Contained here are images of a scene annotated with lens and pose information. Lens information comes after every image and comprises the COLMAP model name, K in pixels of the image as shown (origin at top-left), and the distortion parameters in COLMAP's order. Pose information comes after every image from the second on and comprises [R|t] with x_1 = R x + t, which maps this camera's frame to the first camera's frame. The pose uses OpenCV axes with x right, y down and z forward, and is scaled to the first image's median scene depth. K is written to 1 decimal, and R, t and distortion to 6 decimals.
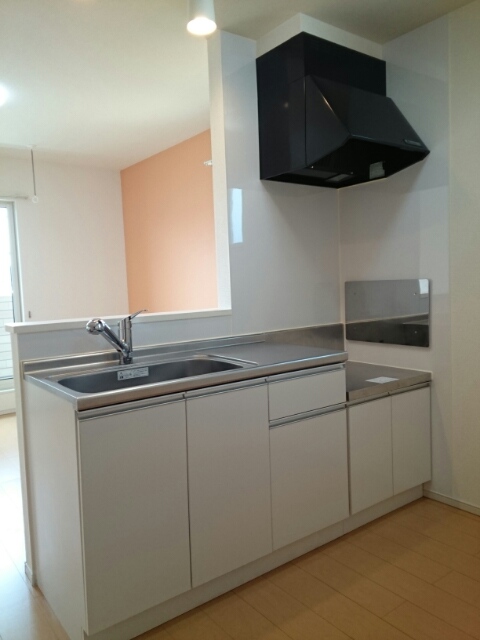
lens RADIAL K [[505.2, 0, 241.6], [0, 505.2, 321.4], [0, 0, 1]] dist [0.052576, -0.022752]
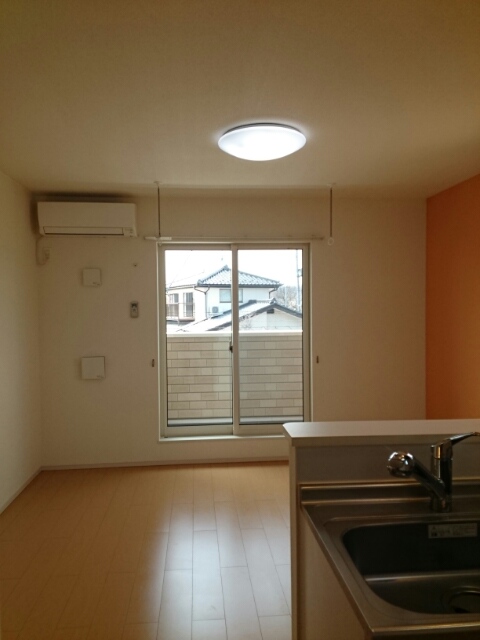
lens RADIAL K [[505.2, 0, 238.5], [0, 505.2, 320.8], [0, 0, 1]] dist [0.052576, -0.022752]
pose [[0.848715, 0.044449, -0.526979, -0.054082], [-0.062951, 0.997868, -0.017218, -0.067443], [0.525090, 0.047787, 0.849704, 0.134784]]
